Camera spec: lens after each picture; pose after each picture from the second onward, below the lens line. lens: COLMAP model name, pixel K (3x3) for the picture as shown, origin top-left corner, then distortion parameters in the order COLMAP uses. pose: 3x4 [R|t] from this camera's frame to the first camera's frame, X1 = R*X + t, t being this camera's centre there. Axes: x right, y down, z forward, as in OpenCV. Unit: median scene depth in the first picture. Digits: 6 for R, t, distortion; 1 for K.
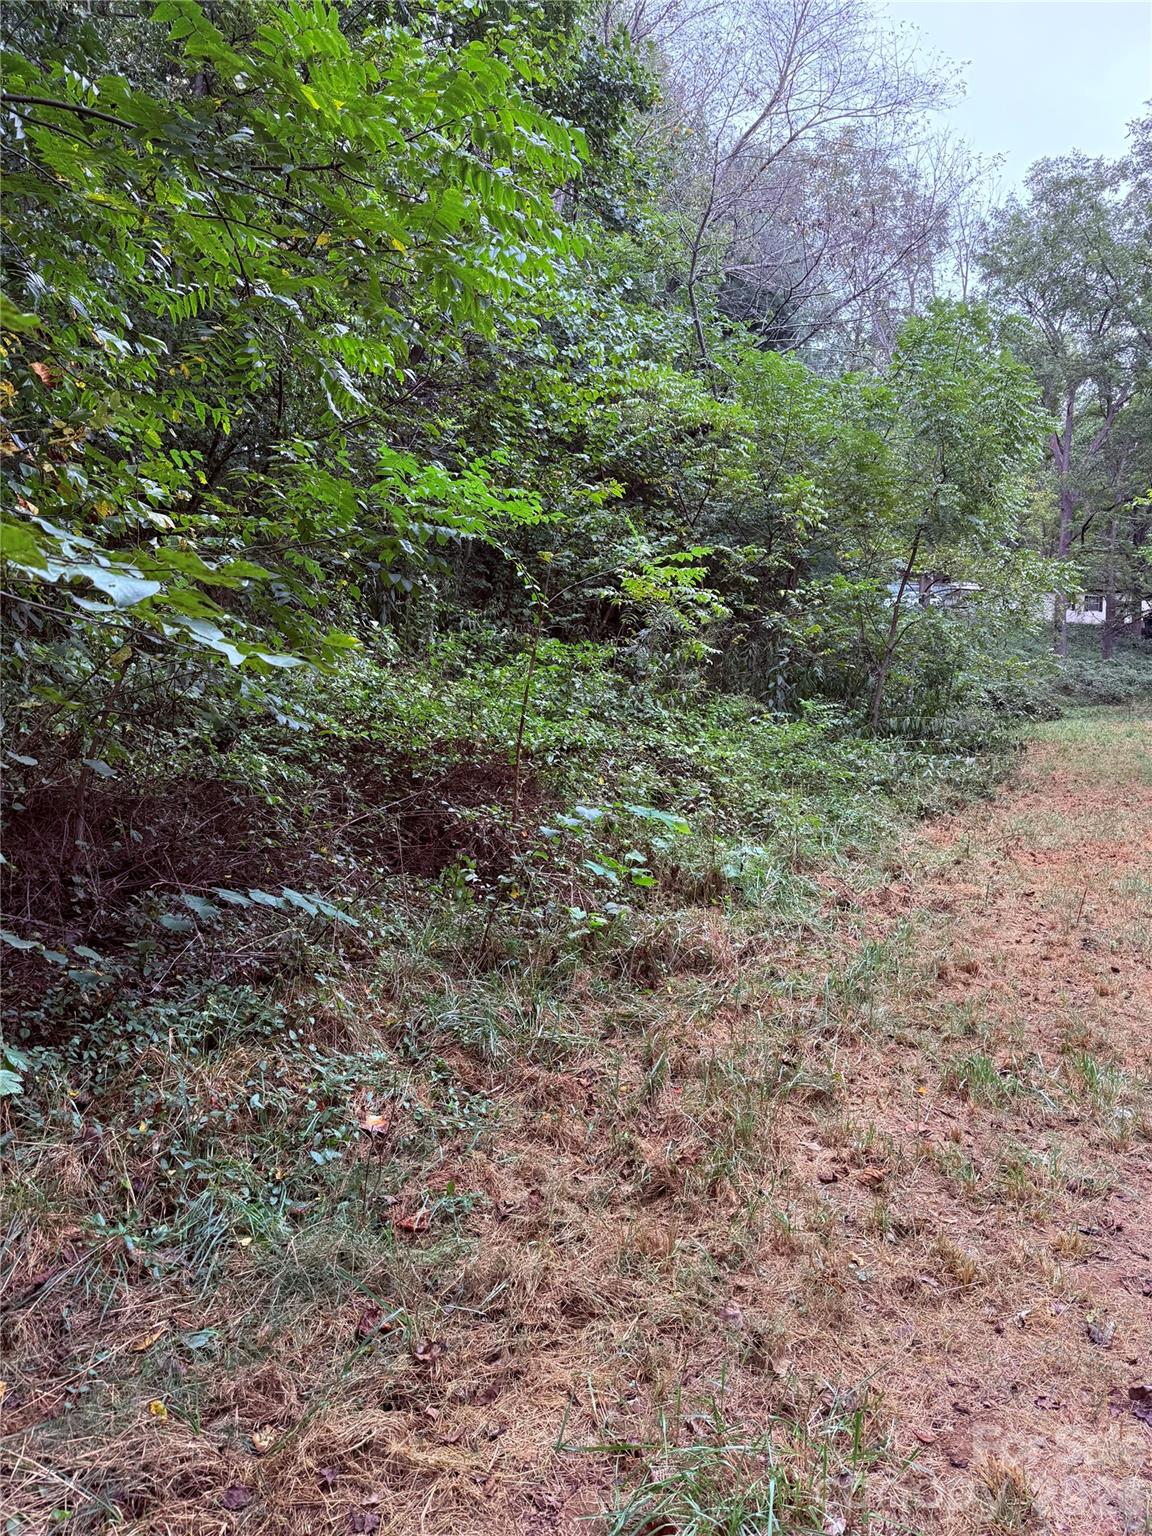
lens RADIAL K [[1110.4, 0, 557.9], [0, 1110.4, 767.2], [0, 0, 1]] dist [0.220399, -0.391324]
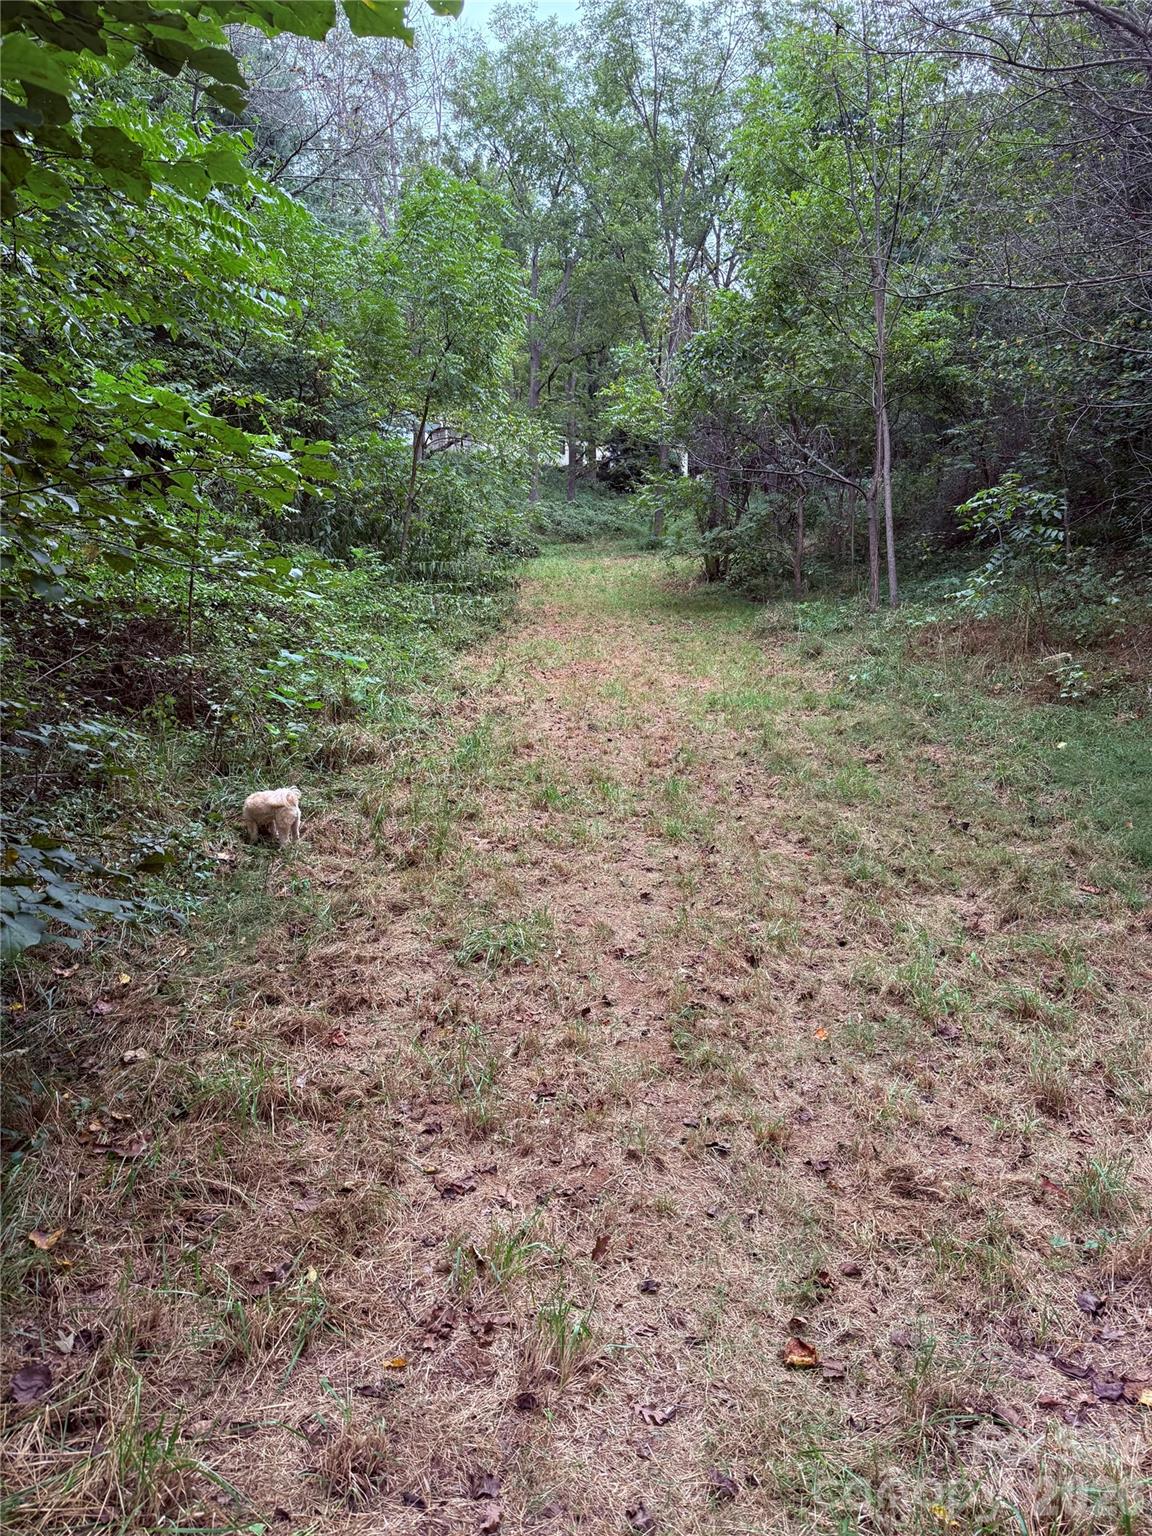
lens RADIAL K [[1110.4, 0, 557.9], [0, 1110.4, 767.2], [0, 0, 1]] dist [0.220399, -0.391324]
pose [[0.904965, -0.088353, 0.416212, -0.093326], [0.026048, 0.987872, 0.153070, -0.010462], [-0.424688, -0.127682, 0.896291, -0.150285]]
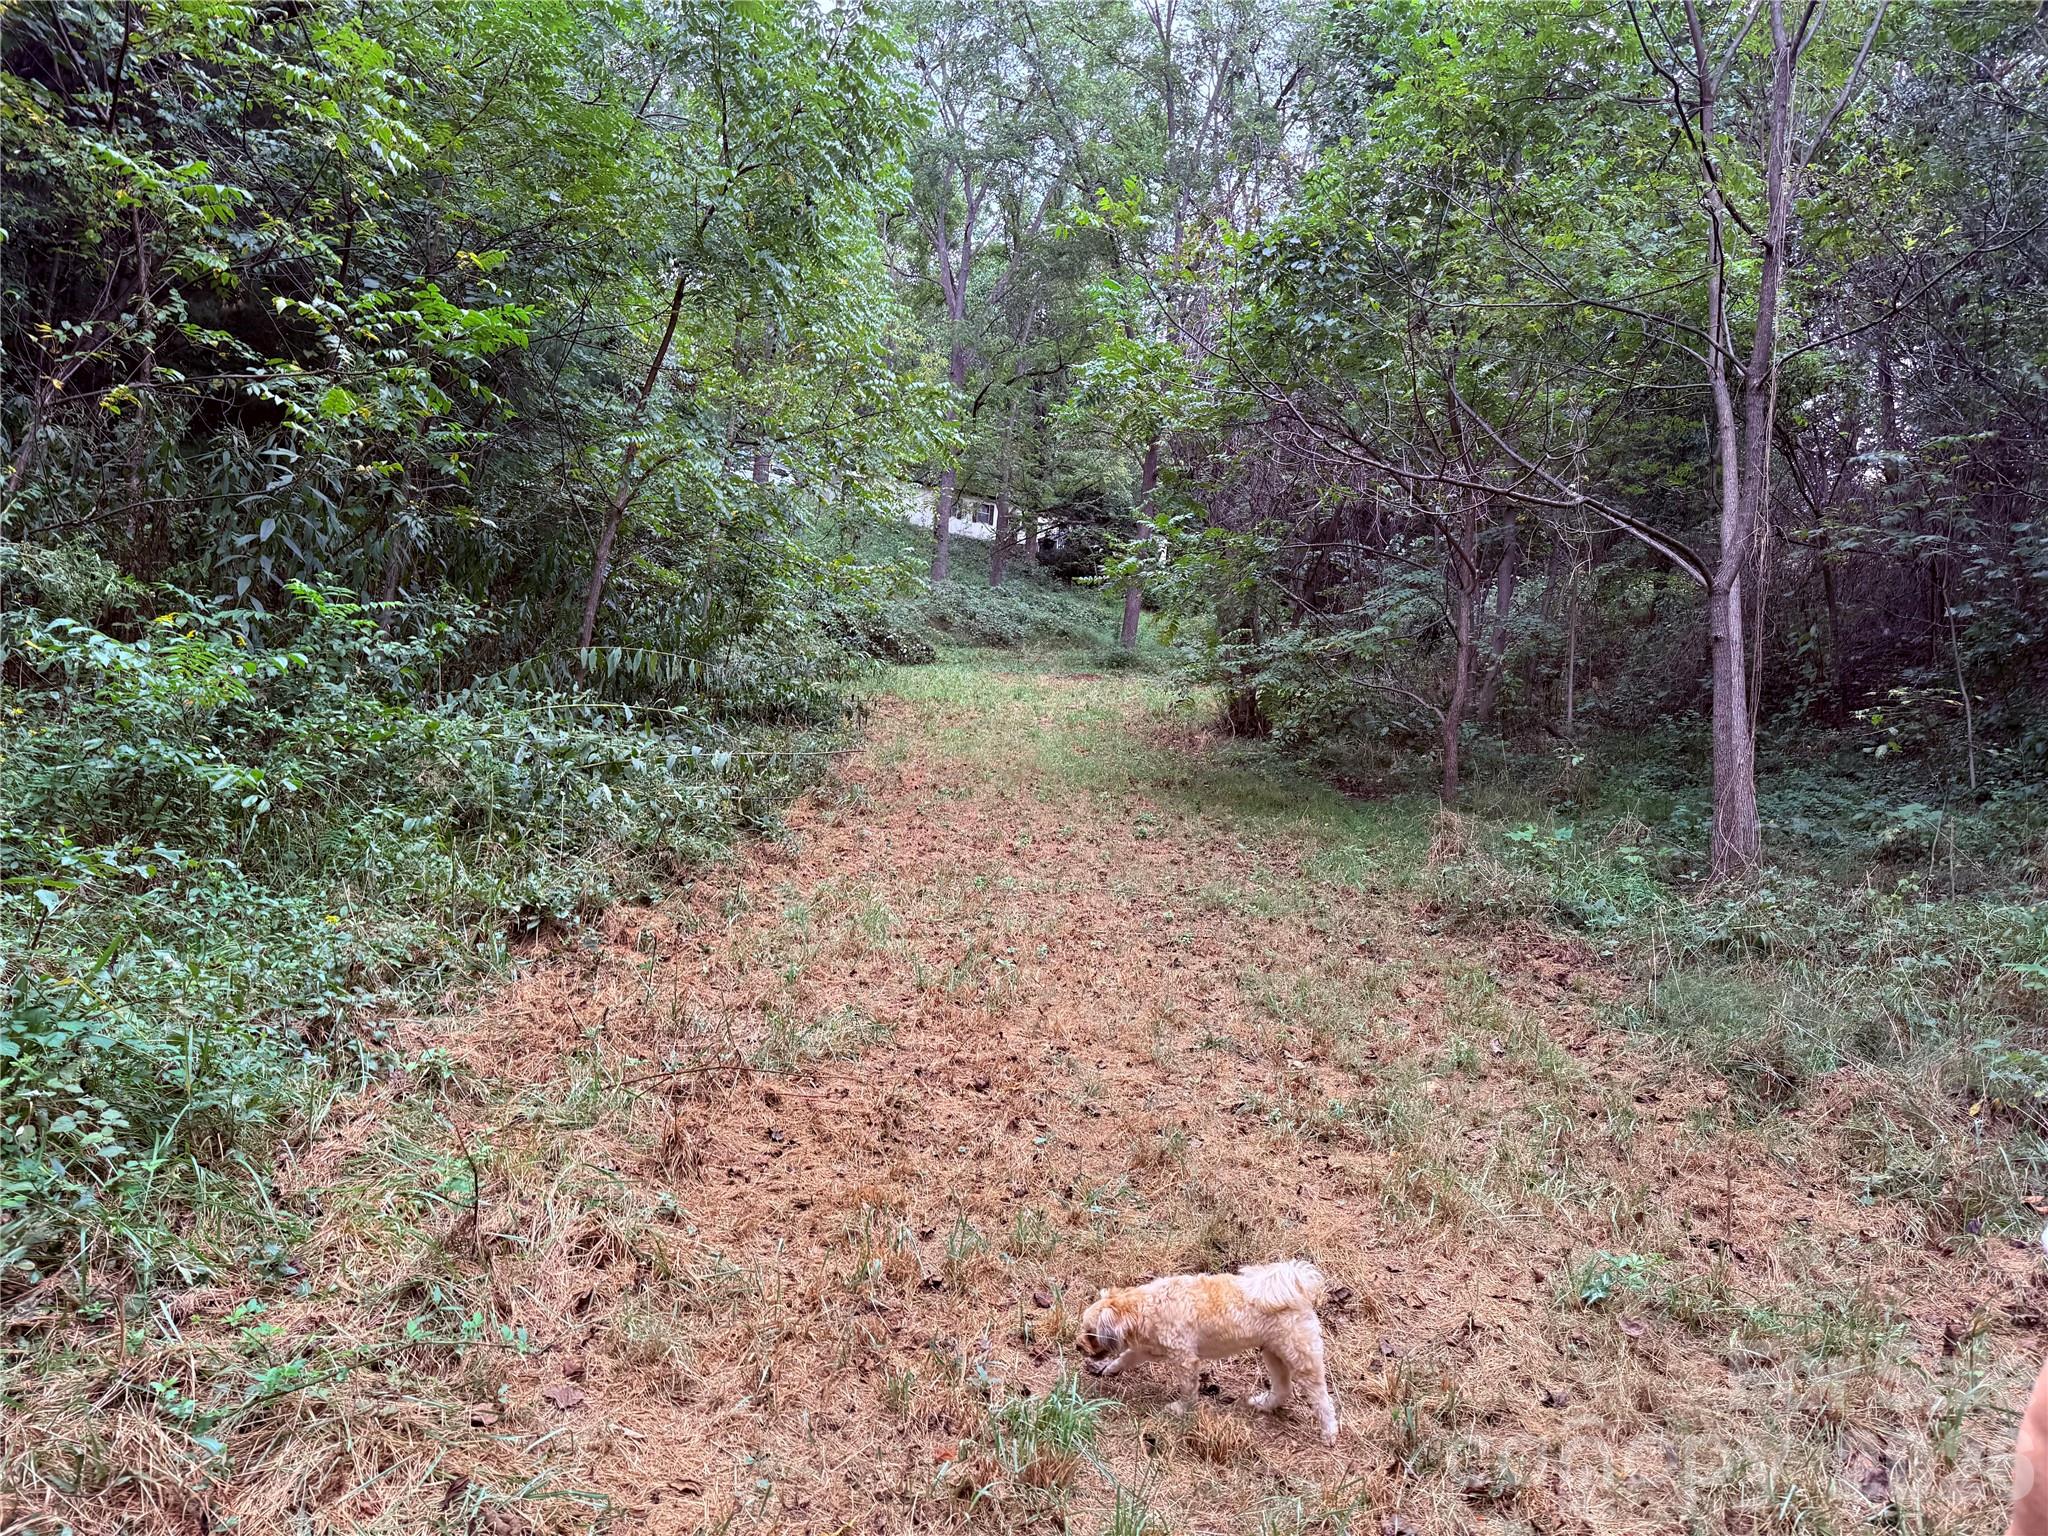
lens RADIAL K [[1480.6, 0, 1024.0], [0, 1480.6, 768.0], [0, 0, 1]] dist [0.220399, -0.391324]
pose [[0.888924, 0.037252, 0.456538, 0.202266], [-0.058572, 0.997750, 0.032631, -0.028713], [-0.454295, -0.055747, 0.889105, 0.421967]]
